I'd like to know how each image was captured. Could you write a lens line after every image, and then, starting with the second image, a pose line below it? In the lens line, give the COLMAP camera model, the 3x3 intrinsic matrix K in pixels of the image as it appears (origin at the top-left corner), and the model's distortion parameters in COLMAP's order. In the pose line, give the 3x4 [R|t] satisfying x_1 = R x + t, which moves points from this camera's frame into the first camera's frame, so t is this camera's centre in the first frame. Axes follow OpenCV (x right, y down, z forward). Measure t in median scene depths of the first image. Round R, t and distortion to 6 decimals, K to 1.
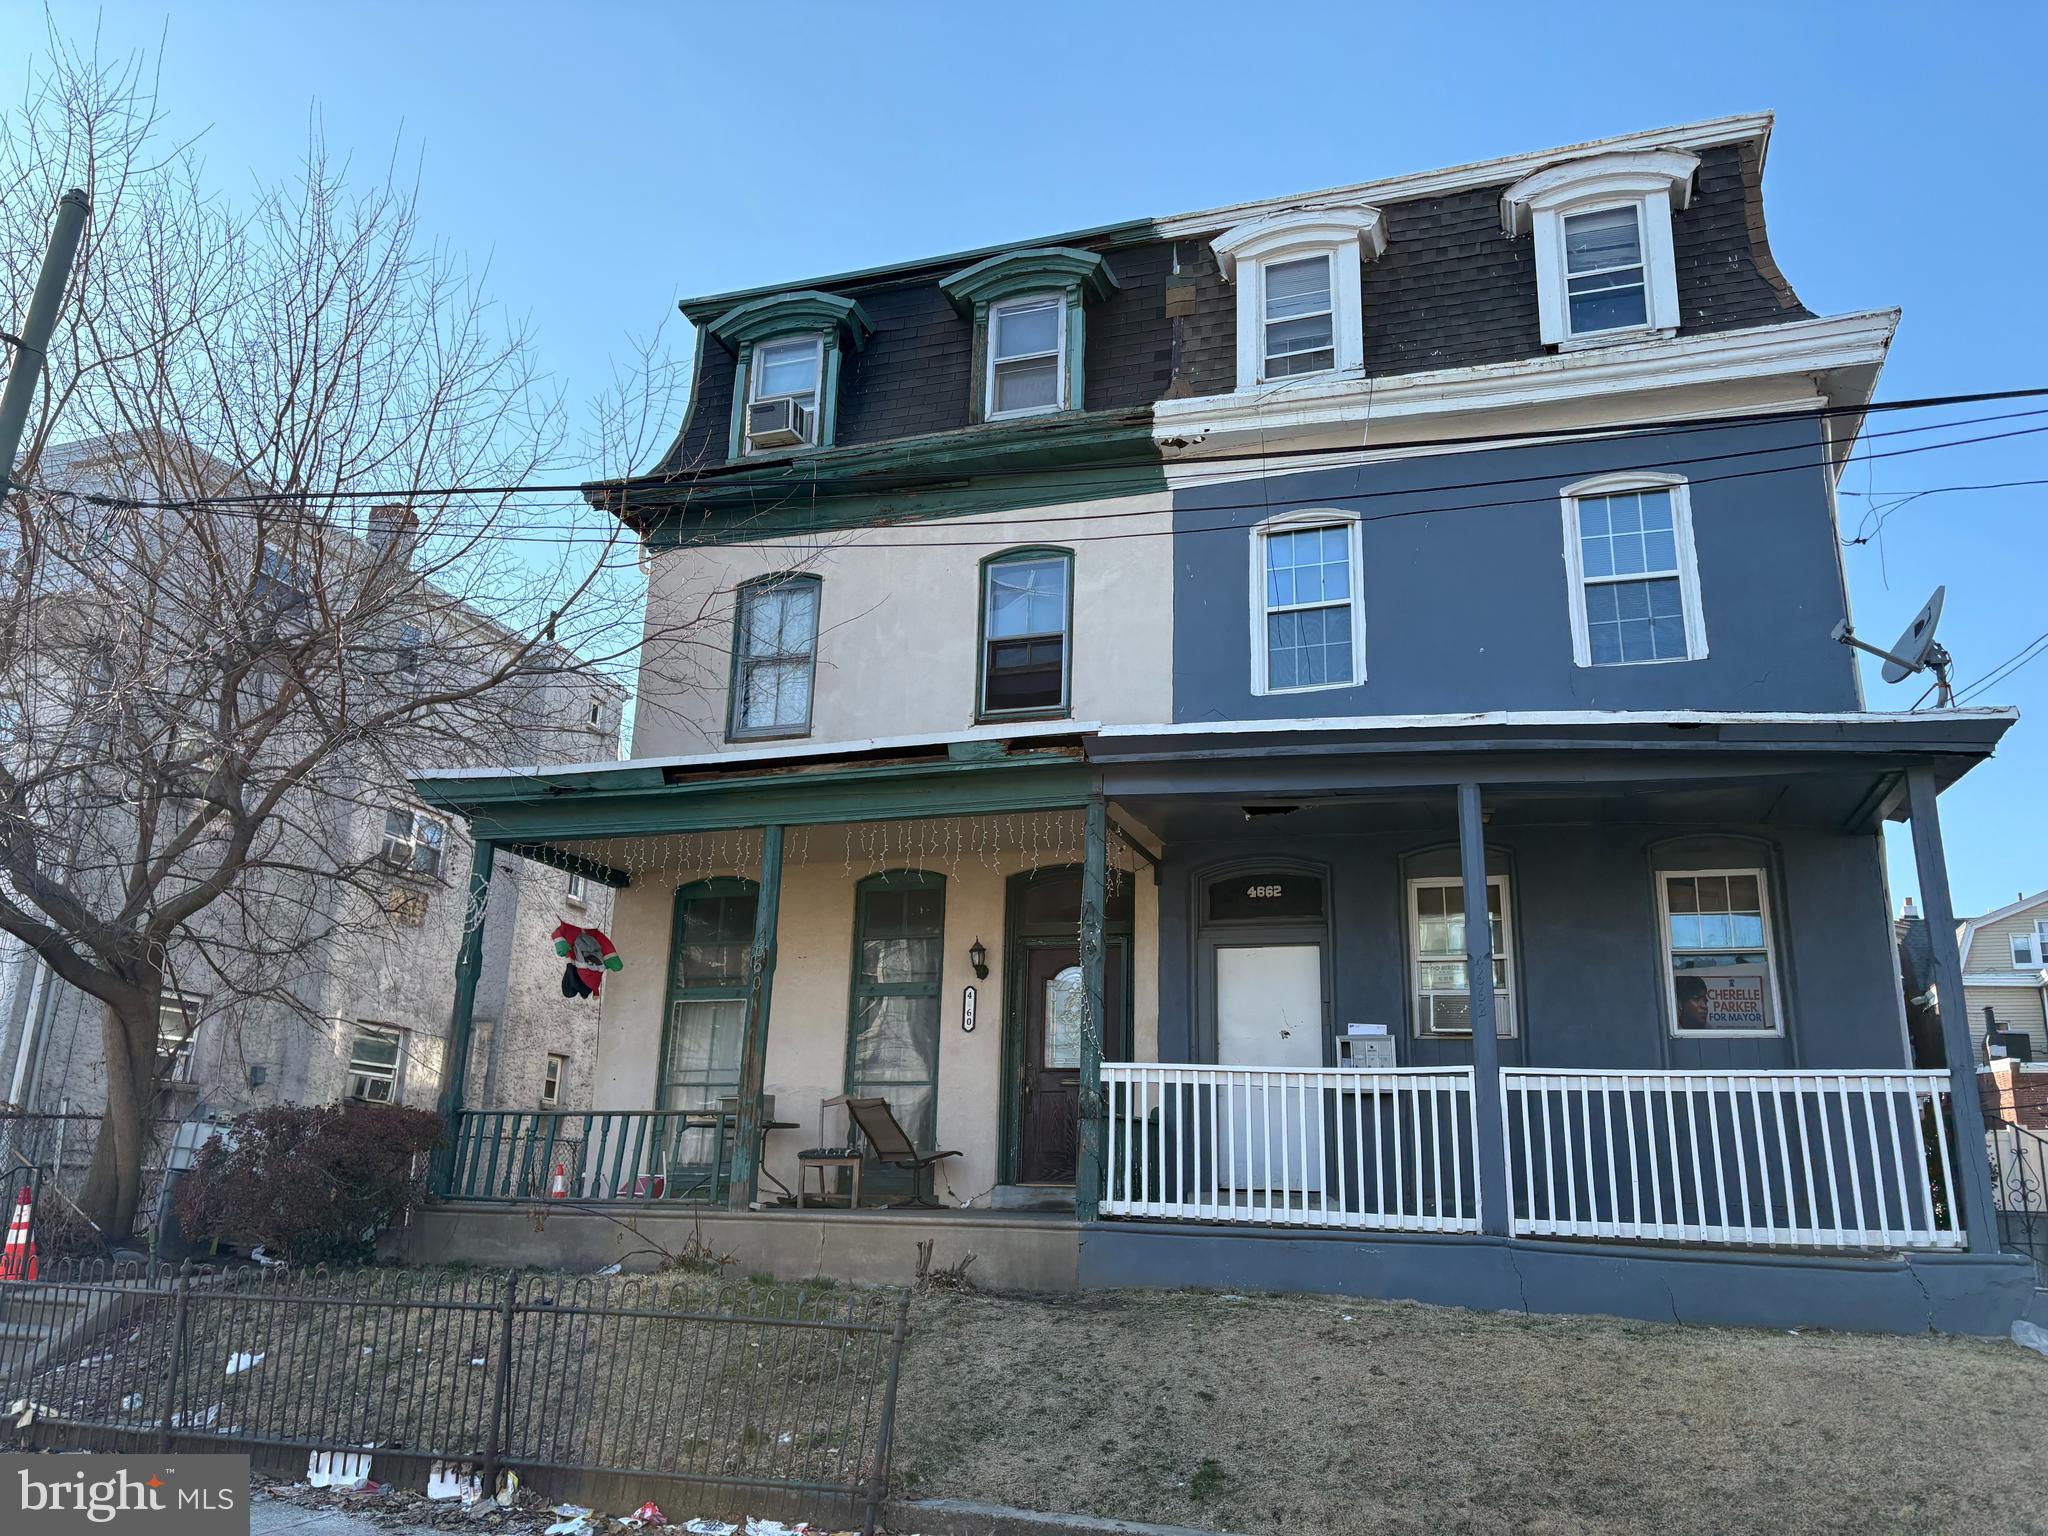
lens RADIAL K [[1499.3, 0, 1024.0], [0, 1499.3, 768.0], [0, 0, 1]] dist [0.007184, 0.000295]
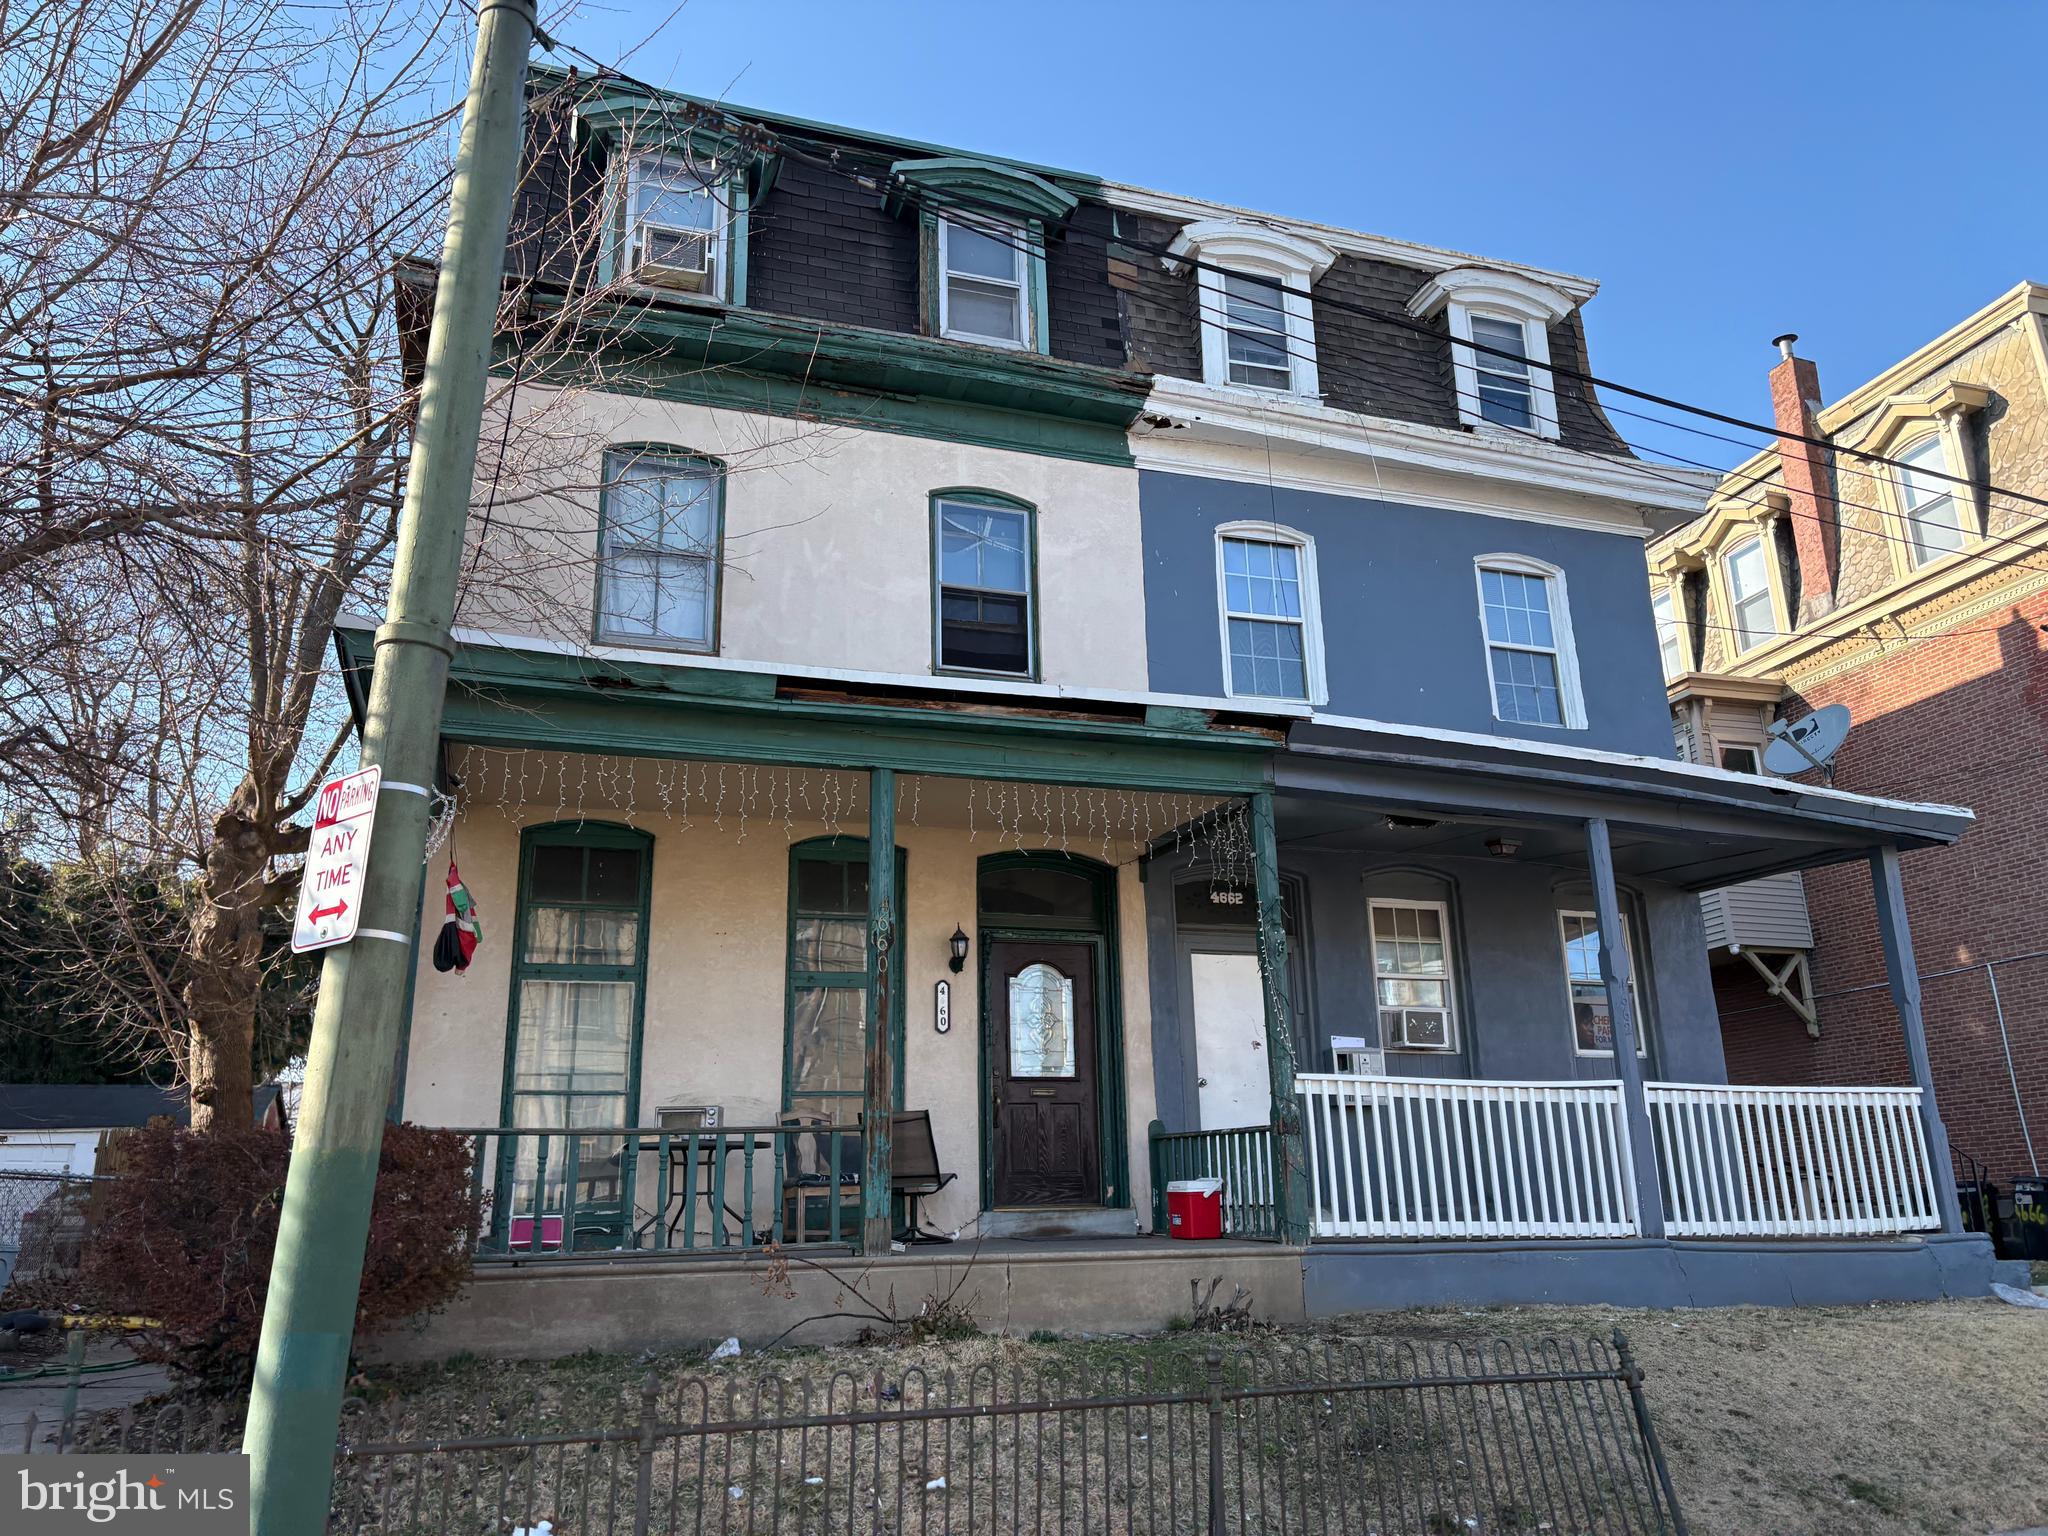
lens RADIAL K [[1499.3, 0, 1024.0], [0, 1499.3, 768.0], [0, 0, 1]] dist [0.007184, 0.000295]
pose [[0.808400, 0.128785, 0.574373, -0.509072], [-0.126510, 0.990983, -0.044141, 0.056929], [-0.574878, -0.036980, 0.817403, 0.273455]]
